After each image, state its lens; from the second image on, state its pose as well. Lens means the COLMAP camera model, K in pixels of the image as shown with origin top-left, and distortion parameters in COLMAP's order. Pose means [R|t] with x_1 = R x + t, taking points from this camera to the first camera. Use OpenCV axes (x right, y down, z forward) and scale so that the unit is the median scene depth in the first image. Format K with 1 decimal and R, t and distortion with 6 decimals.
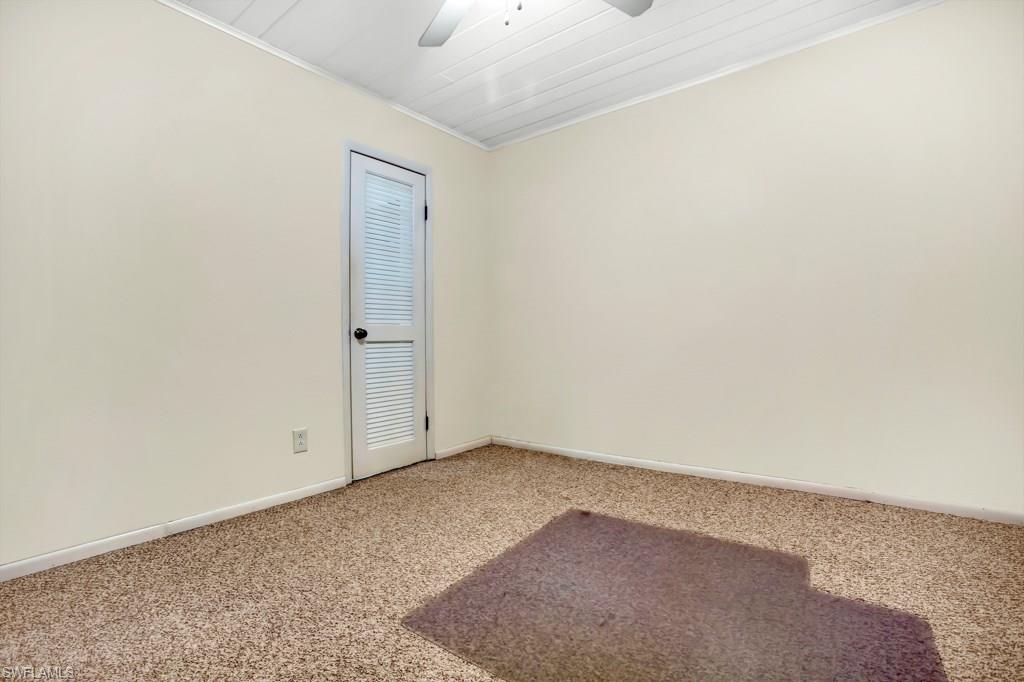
lens RADIAL K [[469.0, 0, 511.2], [0, 469.0, 339.9], [0, 0, 1]] dist [-0.027179, 0.001100]
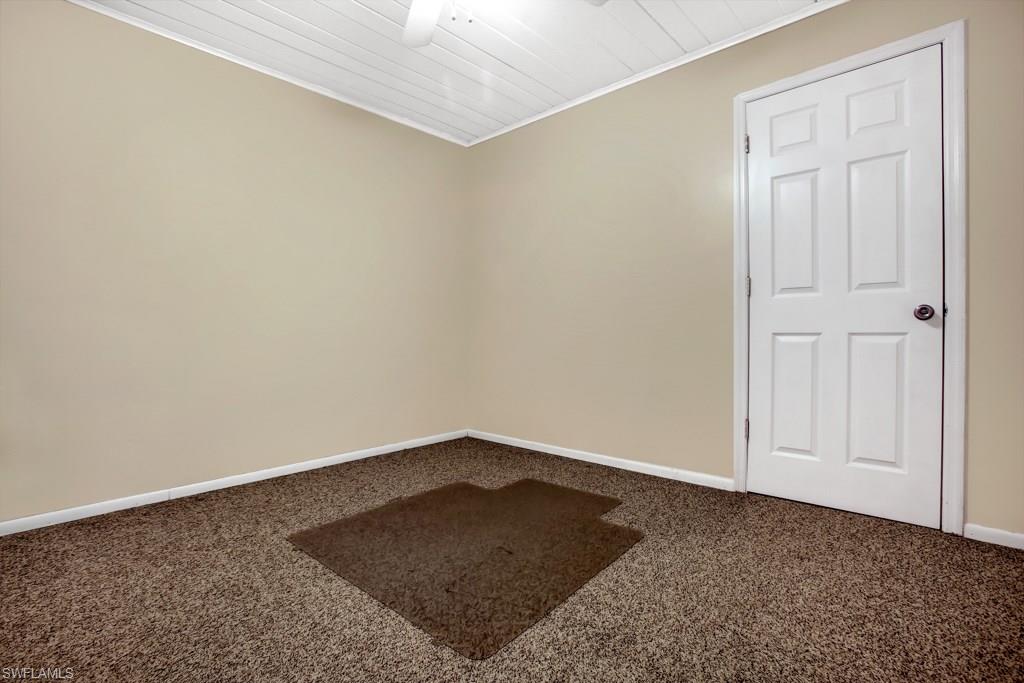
lens RADIAL K [[469.0, 0, 511.5], [0, 469.0, 342.1], [0, 0, 1]] dist [-0.027179, 0.001100]
pose [[0.071641, 0.008774, 0.997392, -0.737488], [-0.001004, 0.999961, -0.008725, 0.024026], [-0.997430, -0.000376, 0.071647, 0.600032]]
